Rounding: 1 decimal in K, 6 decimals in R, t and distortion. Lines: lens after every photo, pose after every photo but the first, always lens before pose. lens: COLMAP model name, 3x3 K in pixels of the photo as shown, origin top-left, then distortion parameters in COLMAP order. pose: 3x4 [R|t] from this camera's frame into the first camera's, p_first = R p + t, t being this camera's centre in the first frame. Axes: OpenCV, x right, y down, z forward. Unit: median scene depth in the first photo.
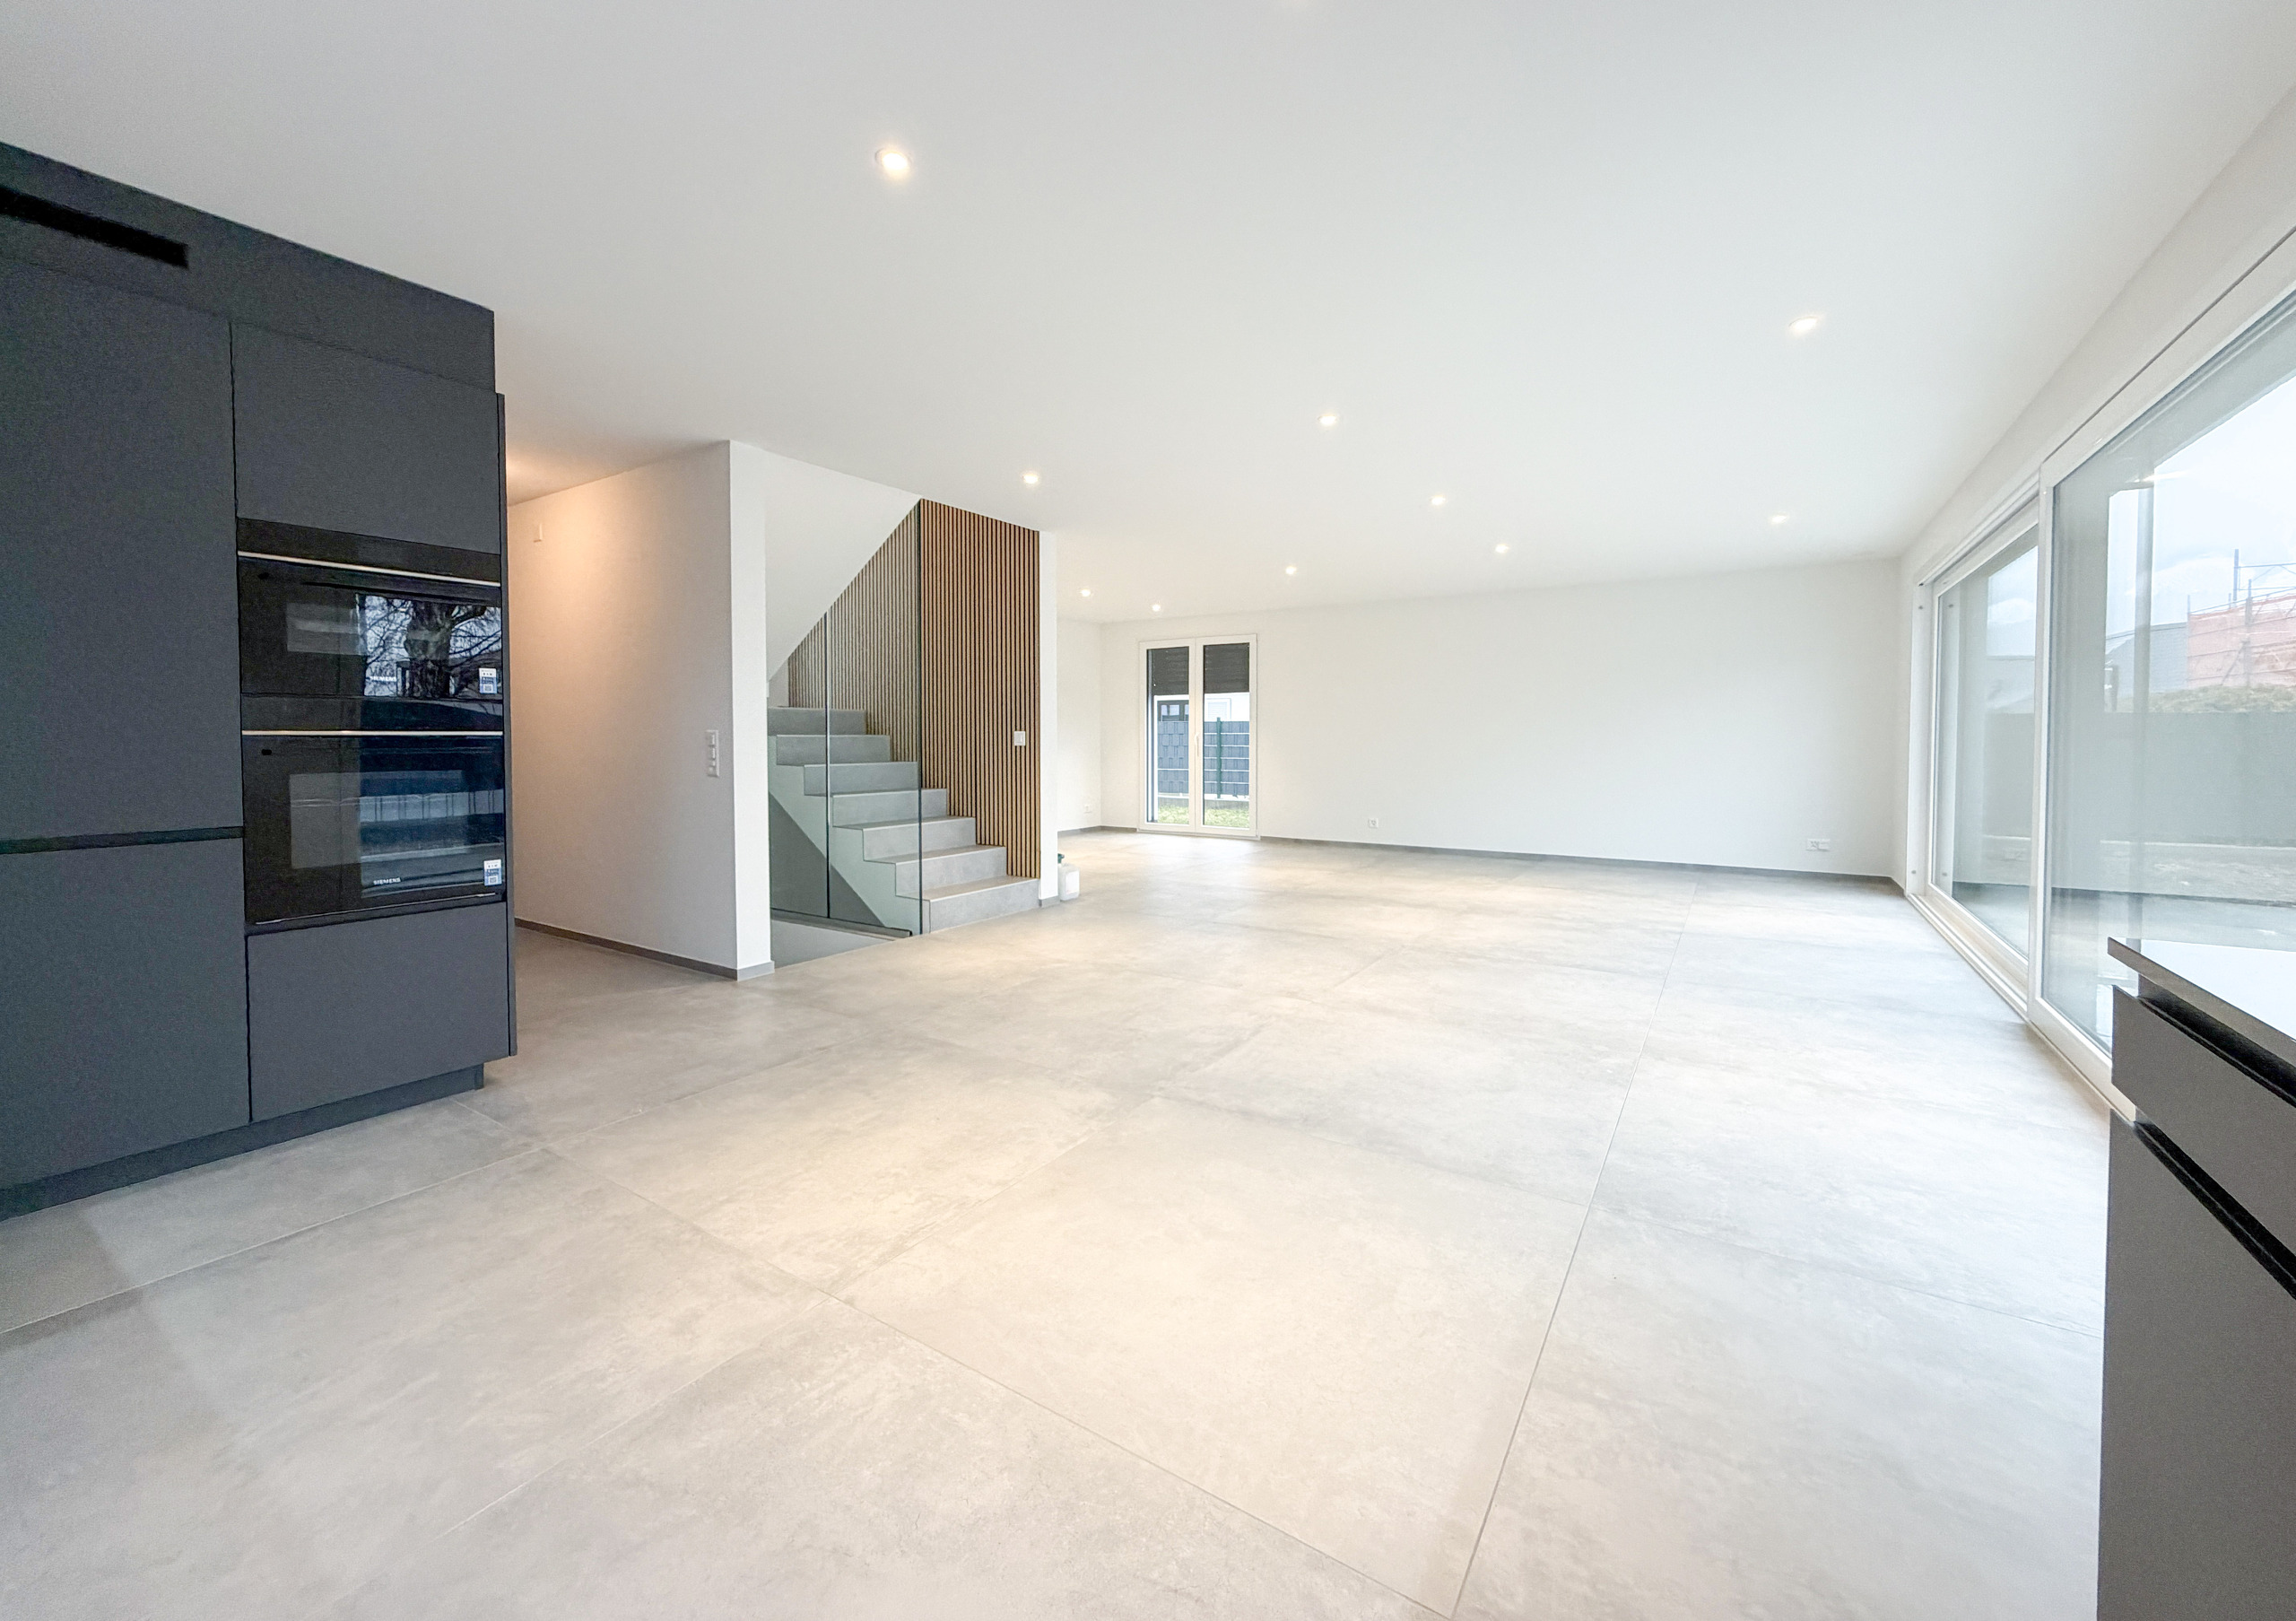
lens RADIAL K [[914.4, 0, 1141.0], [0, 914.4, 764.3], [0, 0, 1]] dist [-0.000024, -0.000010]
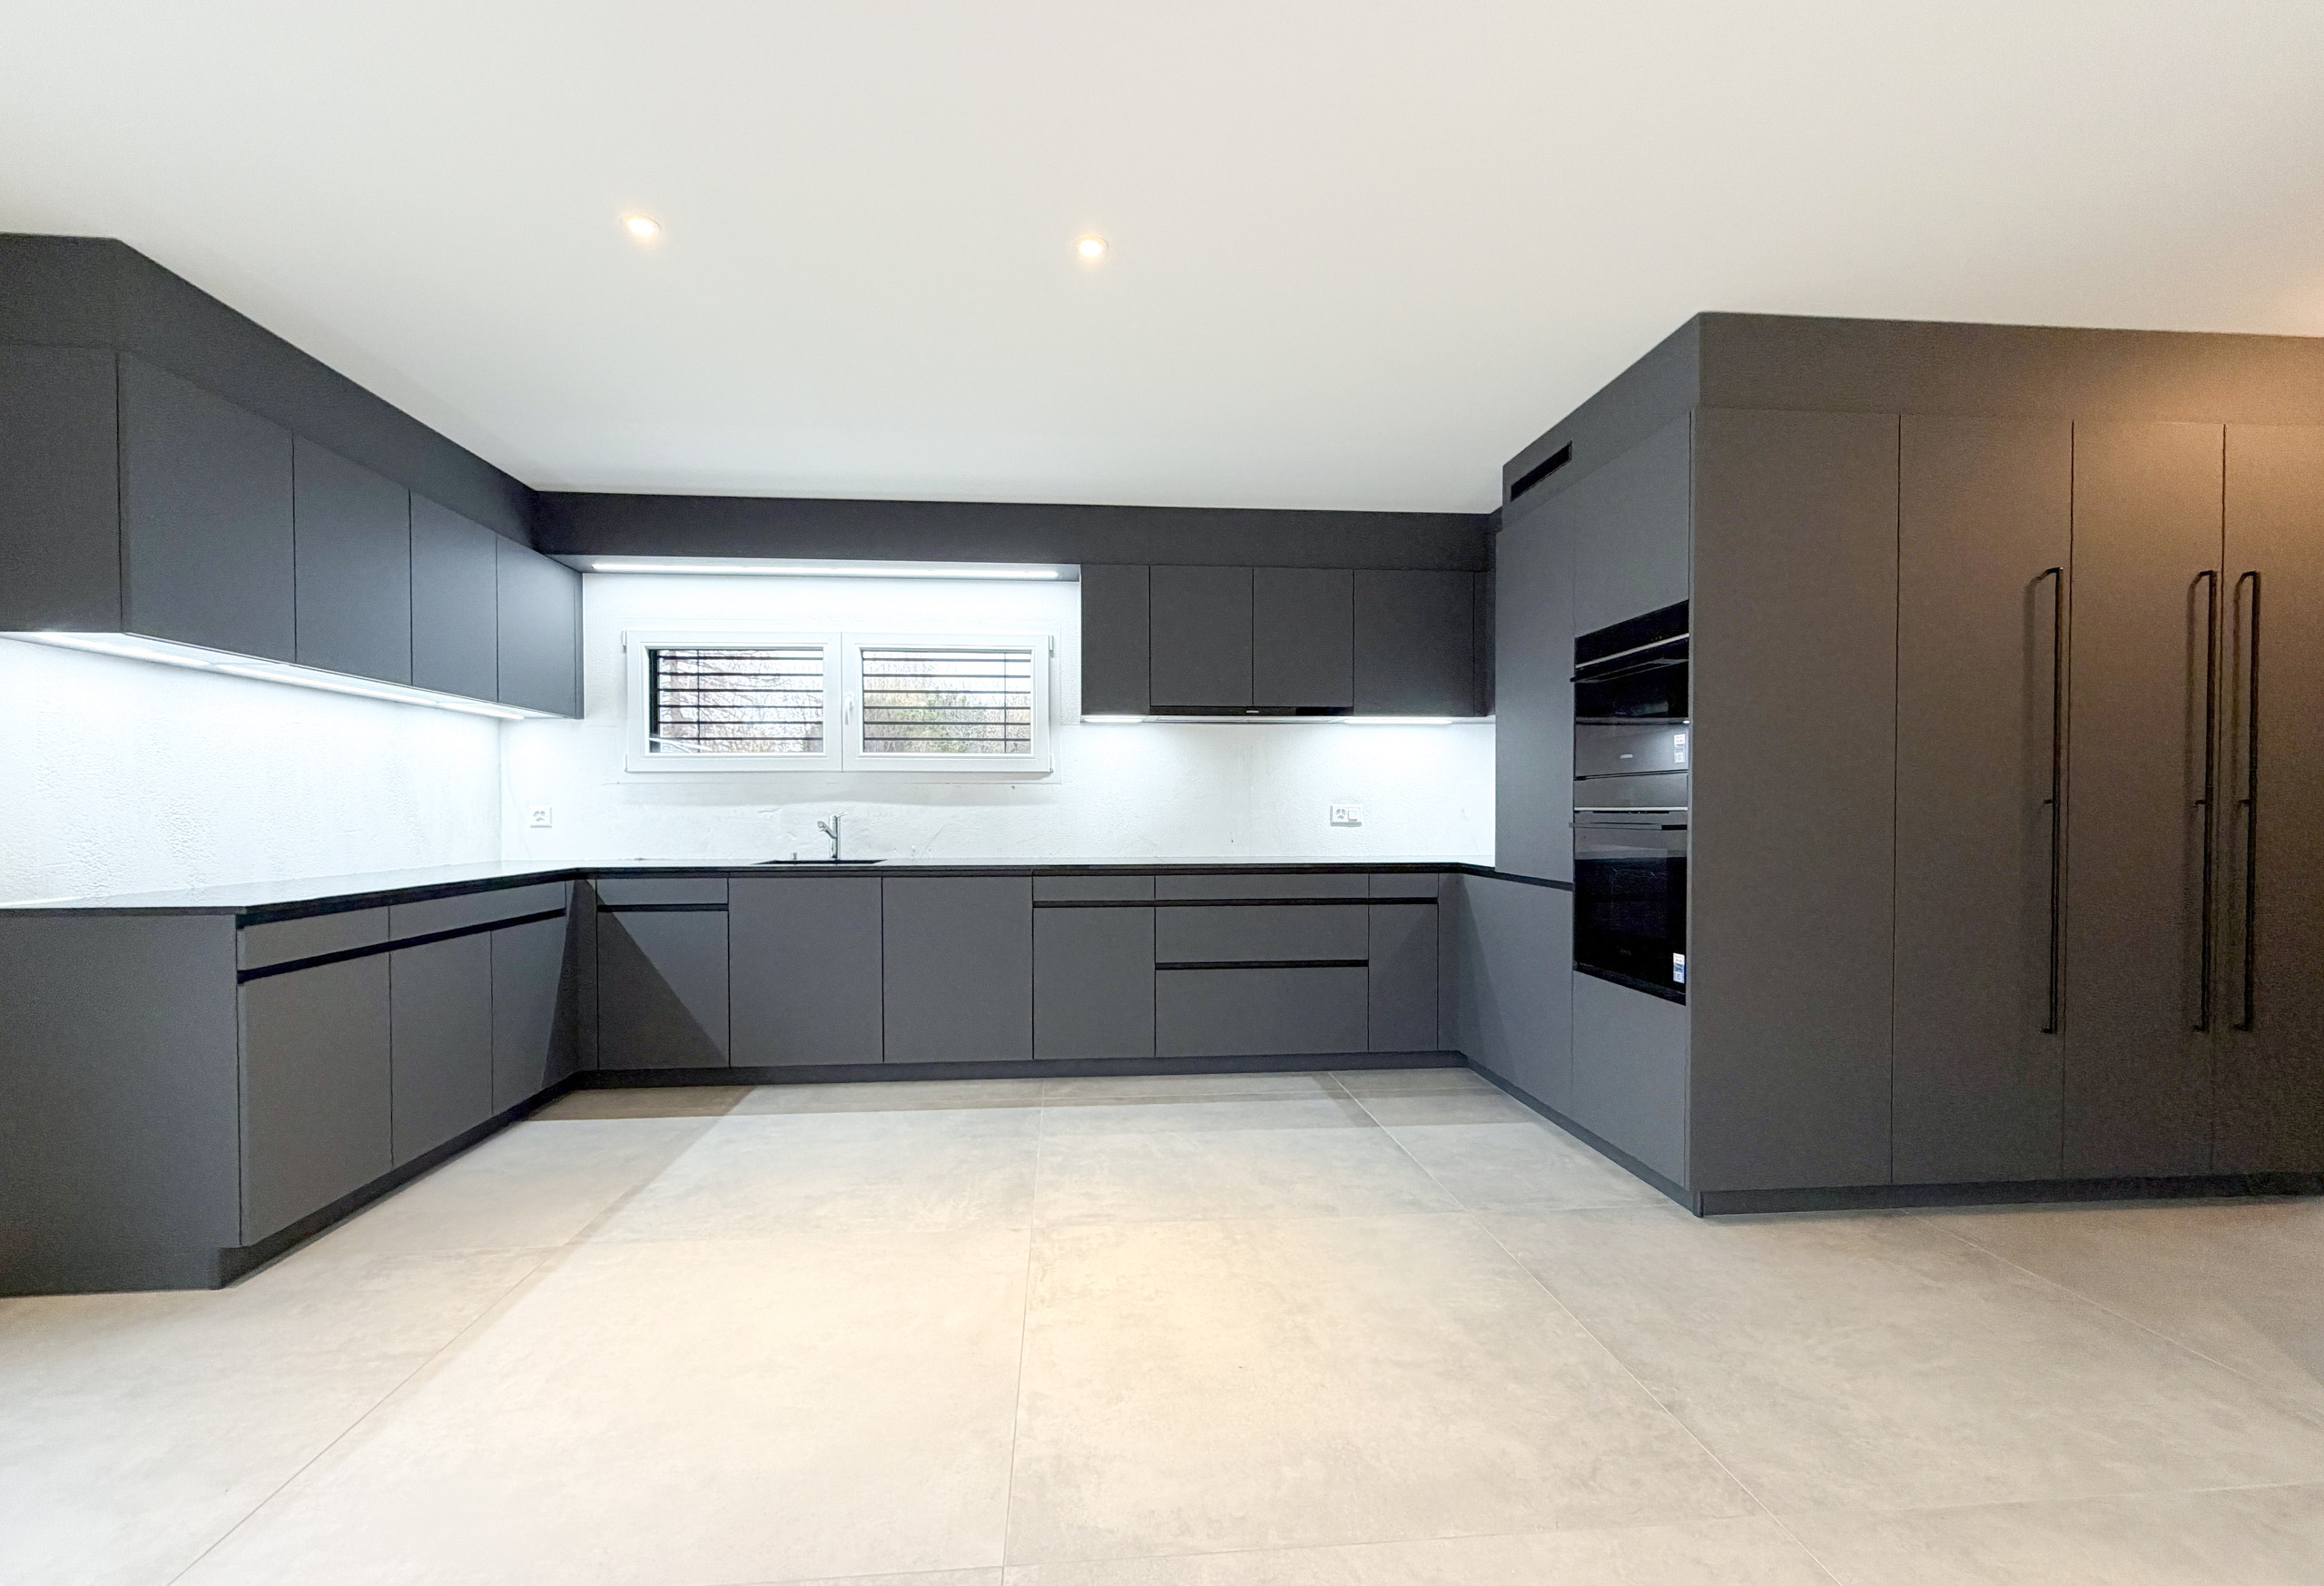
lens RADIAL K [[1014.6, 0, 1155.2], [0, 1014.6, 818.4], [0, 0, 1]] dist [0.000784, 0.000164]
pose [[-0.785506, 0.008199, -0.618800, 0.376867], [-0.016489, 0.999280, 0.034170, -0.065933], [0.618635, 0.037044, -0.784805, 1.936026]]
